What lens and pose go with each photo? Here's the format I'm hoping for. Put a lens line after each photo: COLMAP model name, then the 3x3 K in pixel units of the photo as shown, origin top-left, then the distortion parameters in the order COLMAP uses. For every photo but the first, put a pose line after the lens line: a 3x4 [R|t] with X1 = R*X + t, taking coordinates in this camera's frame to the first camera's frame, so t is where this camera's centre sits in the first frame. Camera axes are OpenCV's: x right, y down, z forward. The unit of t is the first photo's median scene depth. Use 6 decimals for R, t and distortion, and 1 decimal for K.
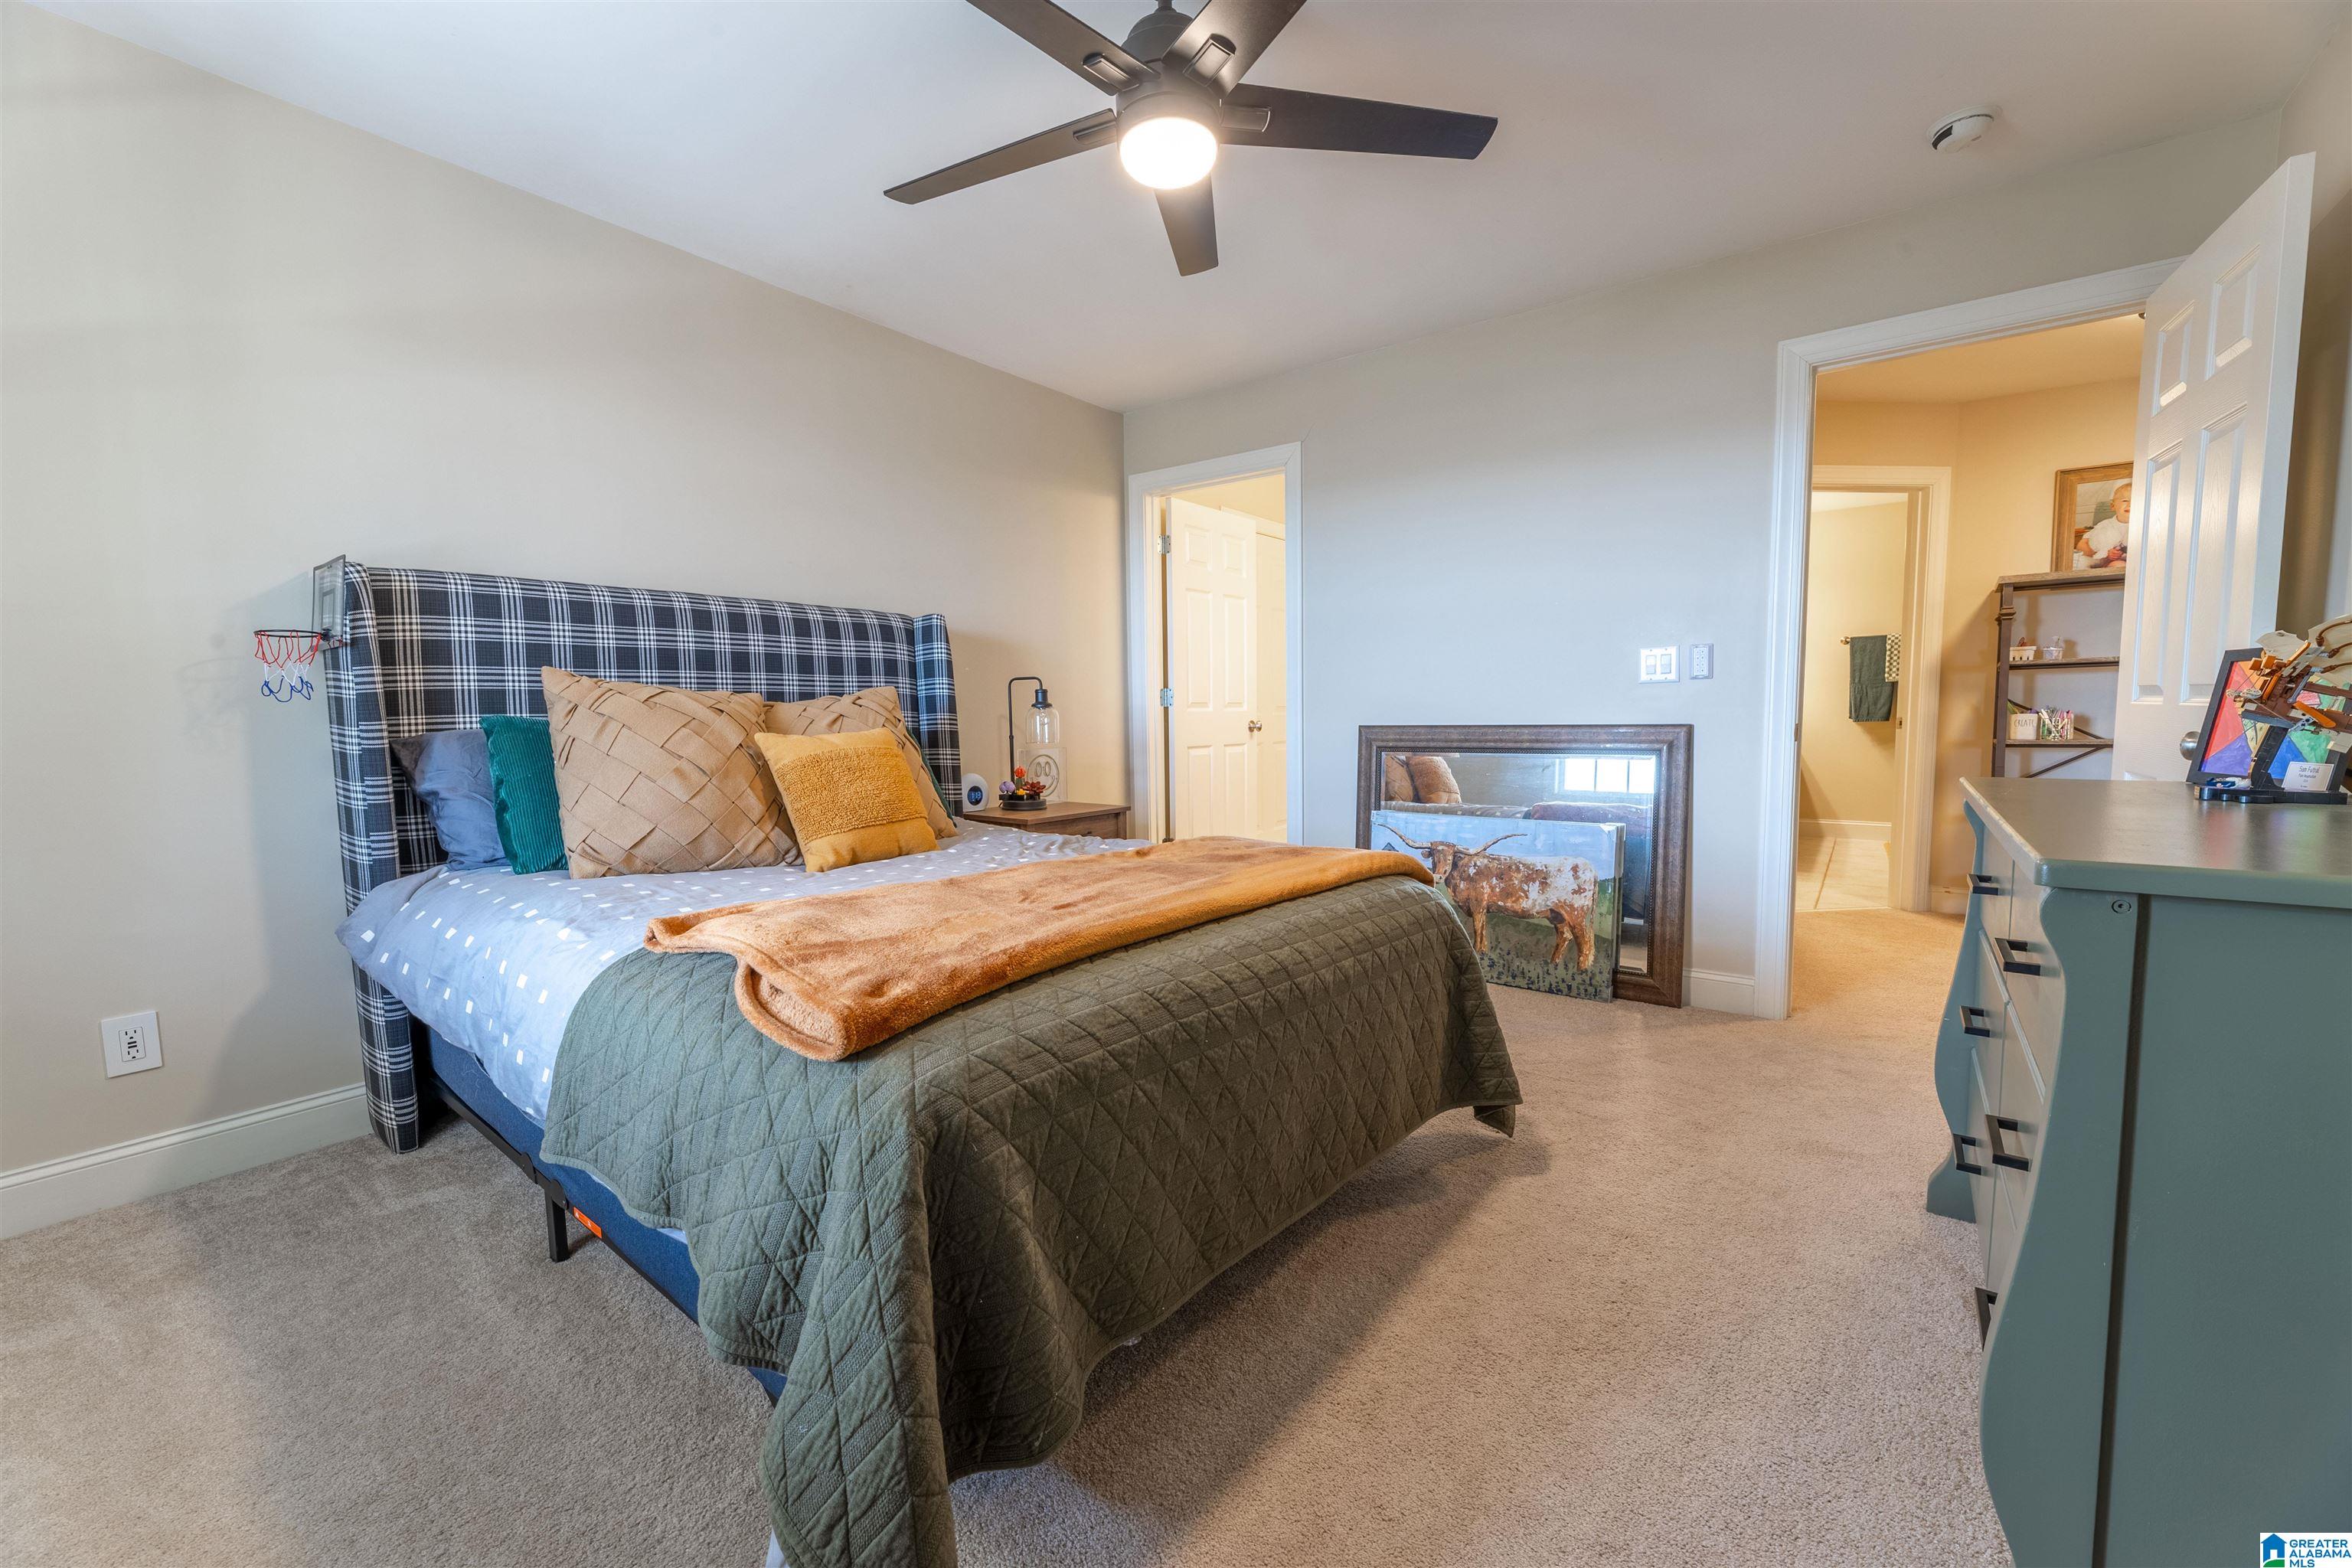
lens RADIAL K [[933.1, 0, 1184.9], [0, 933.1, 790.9], [0, 0, 1]] dist [0.001835, -0.000545]
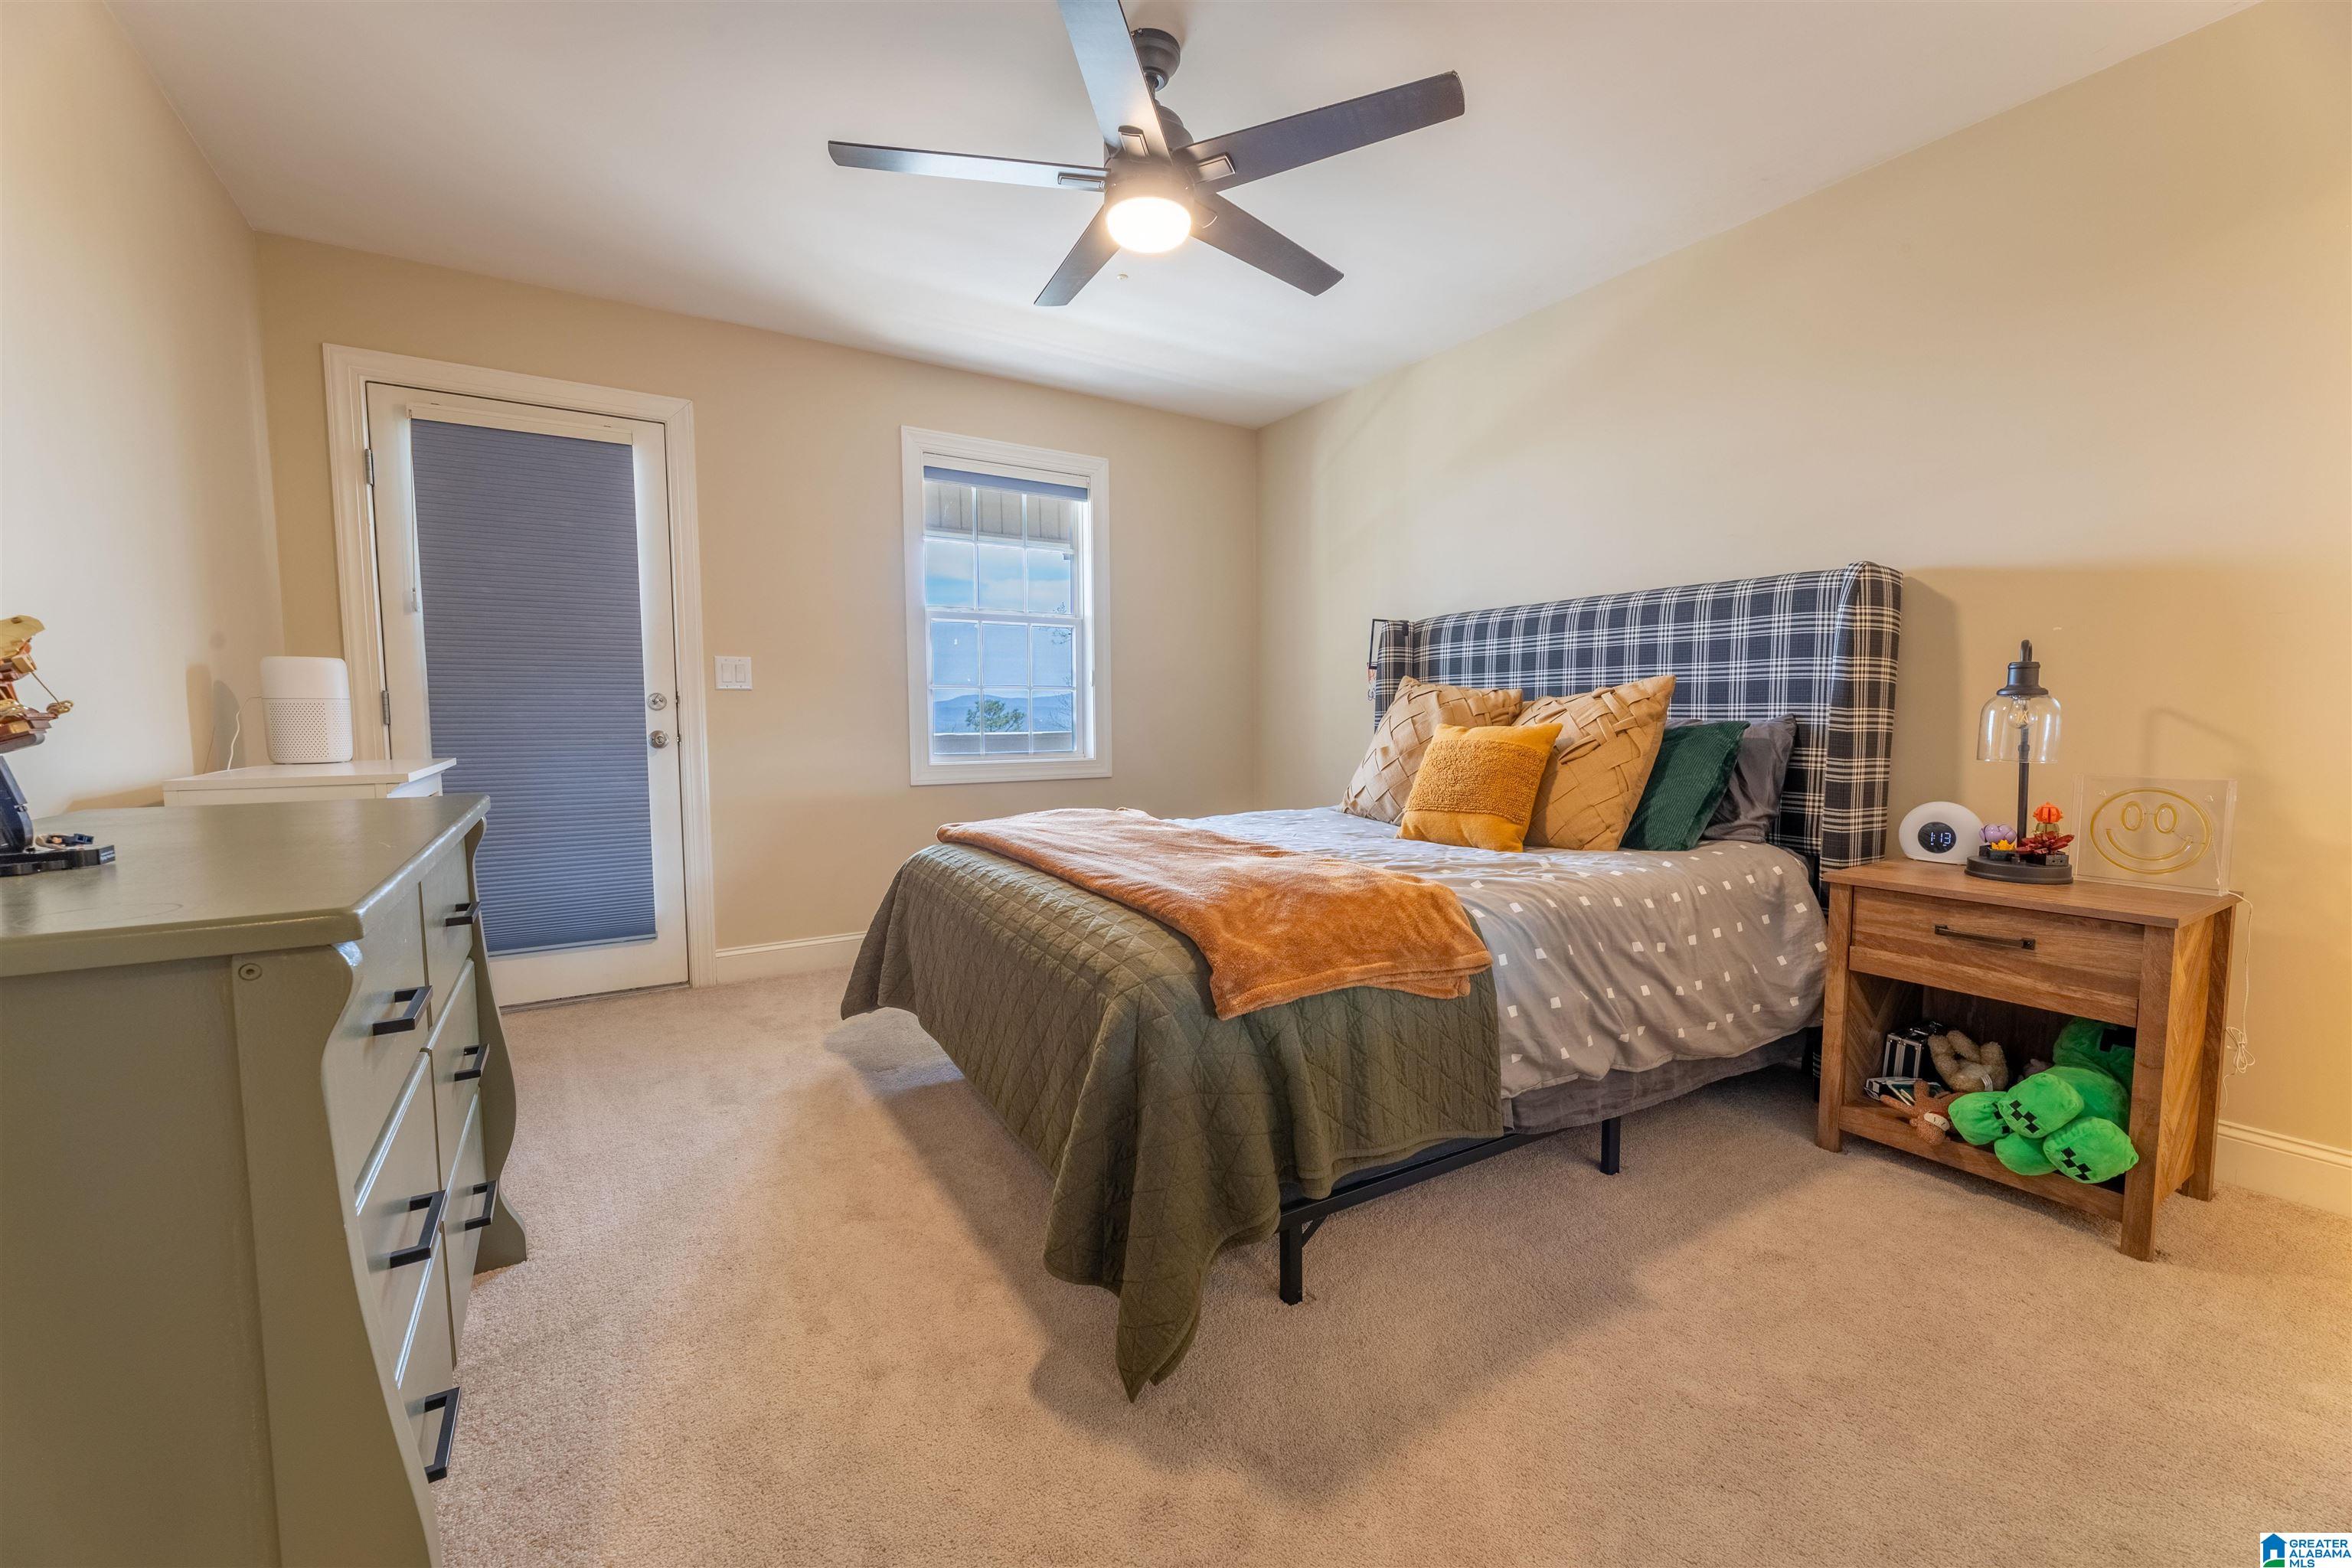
lens RADIAL K [[933.1, 0, 1184.4], [0, 933.1, 785.4], [0, 0, 1]] dist [0.001835, -0.000545]
pose [[-0.335274, 0.087644, -0.938035, 0.702213], [-0.063487, 0.991298, 0.115312, -0.088106], [0.939979, 0.098214, -0.326792, 0.938898]]
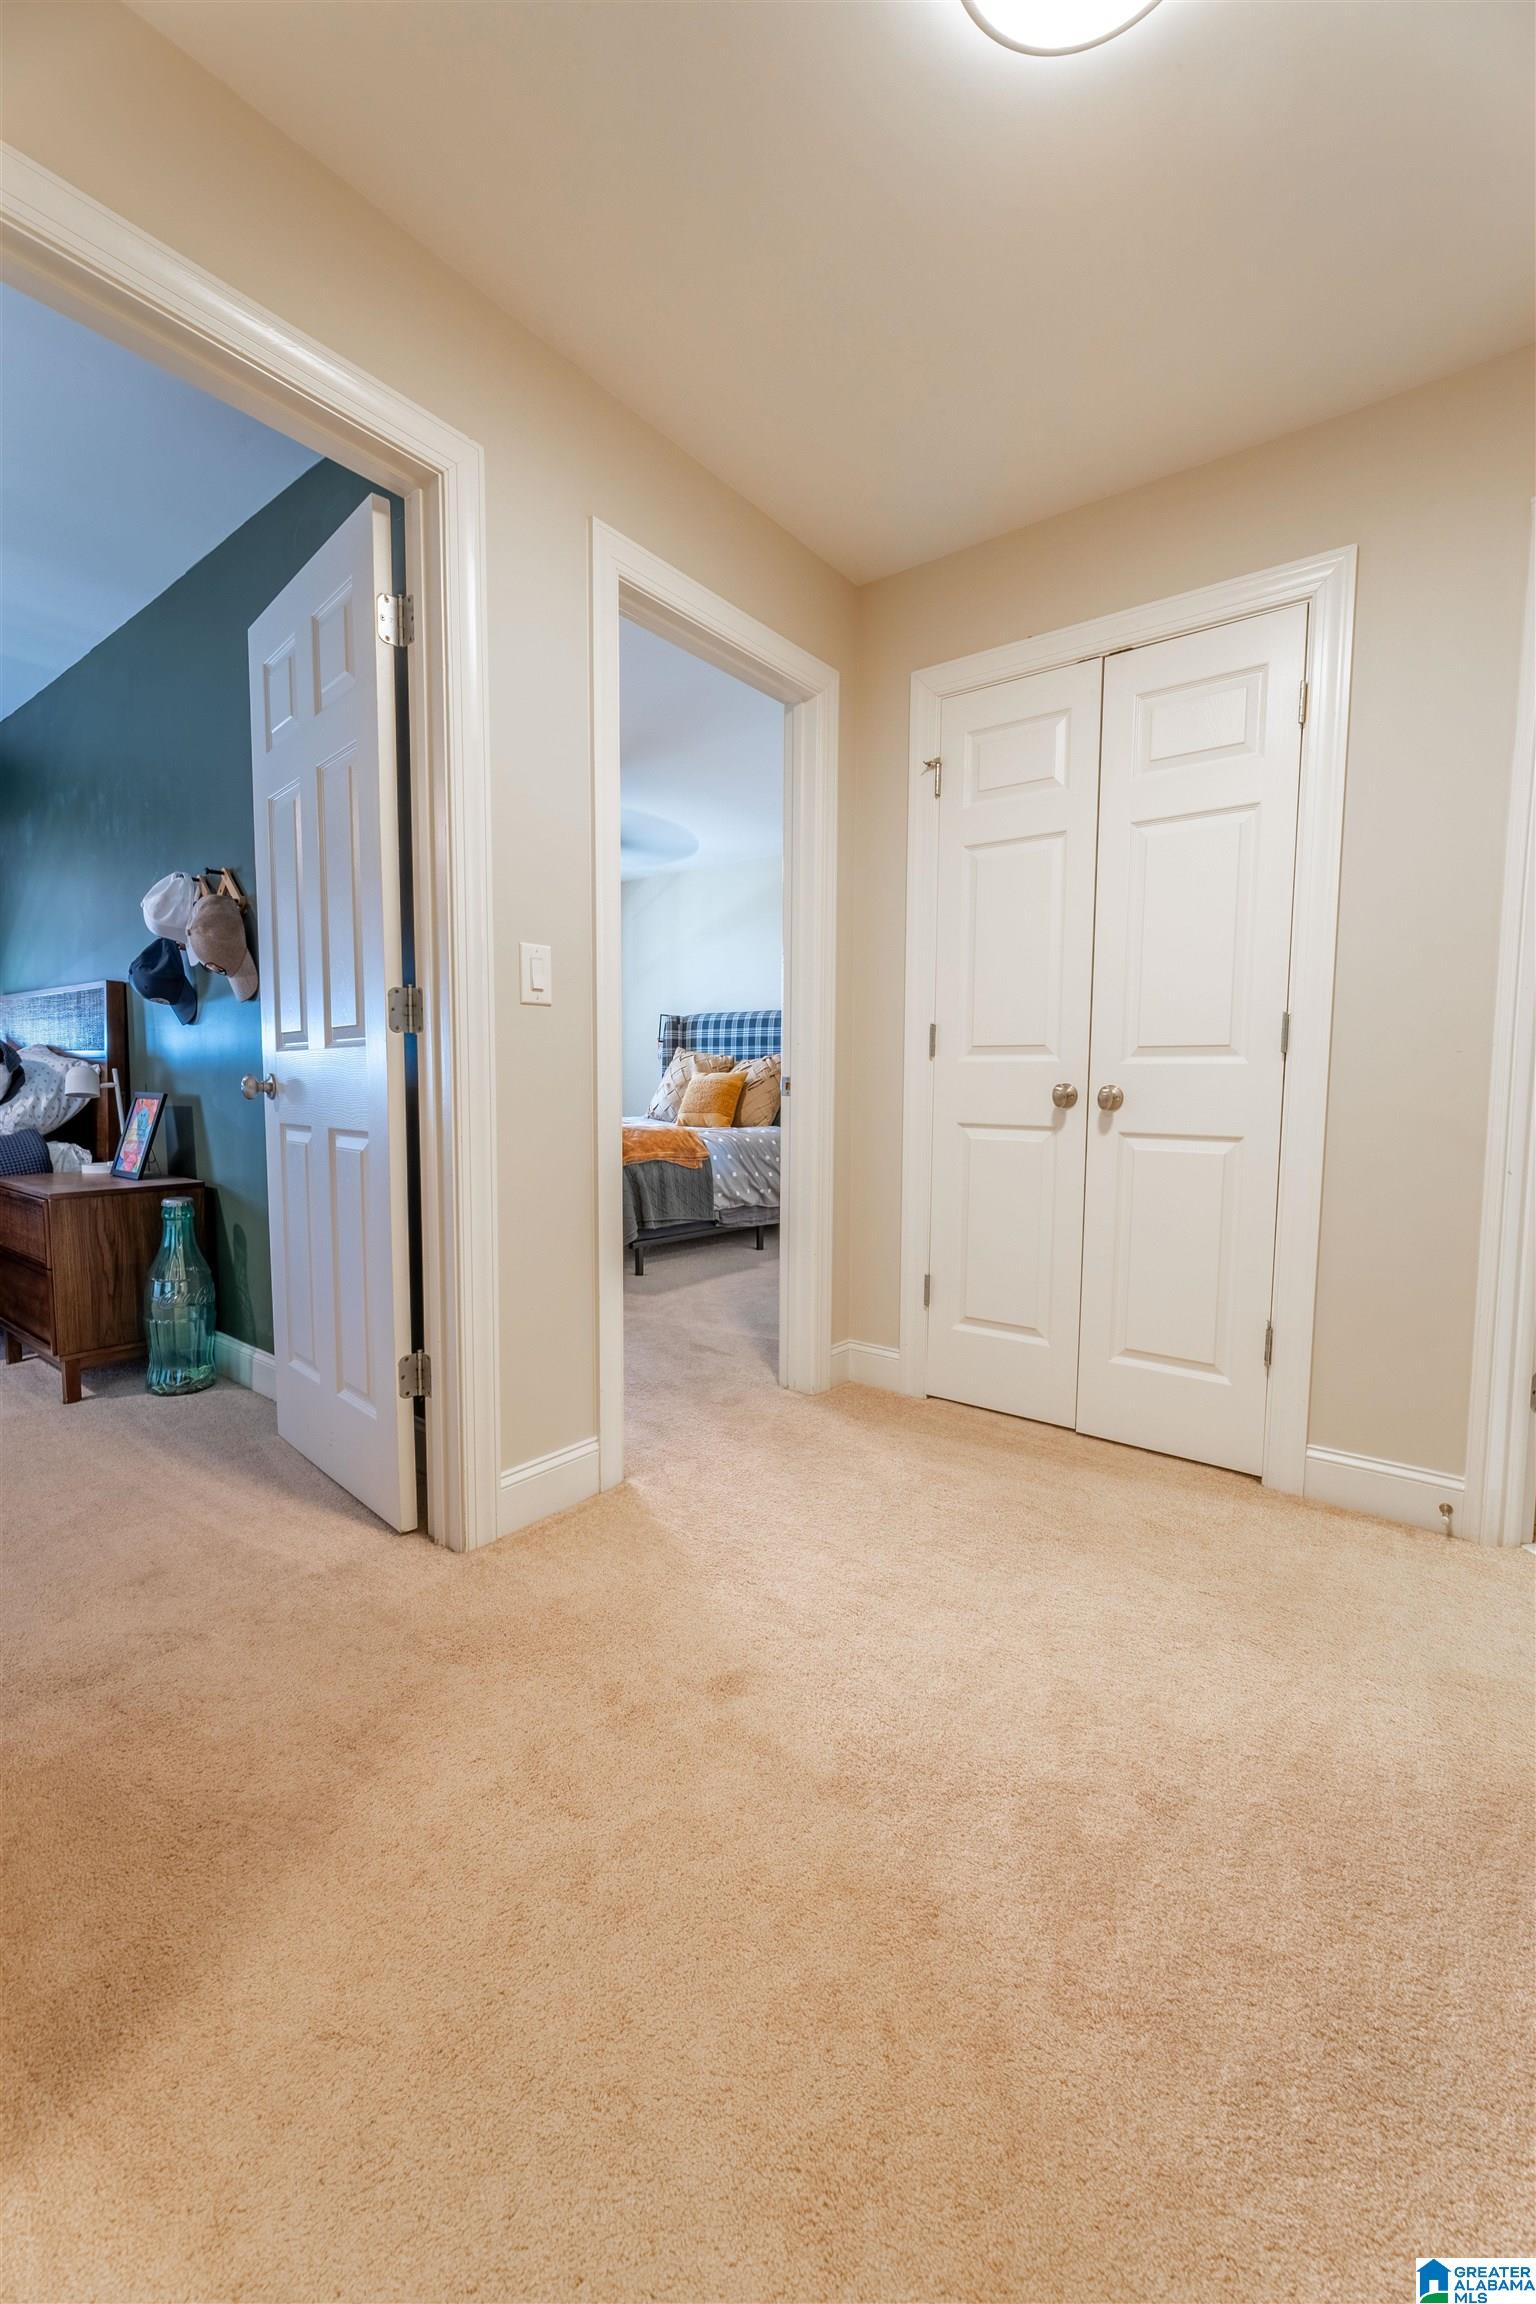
lens RADIAL K [[914.0, 0, 772.1], [0, 914.0, 1149.4], [0, 0, 1]] dist [0.001835, -0.000545]
pose [[-0.010521, 0.095291, -0.995394, 1.606506], [-0.089143, 0.991396, 0.095850, -0.093024], [0.995963, 0.089740, -0.001936, 1.042553]]
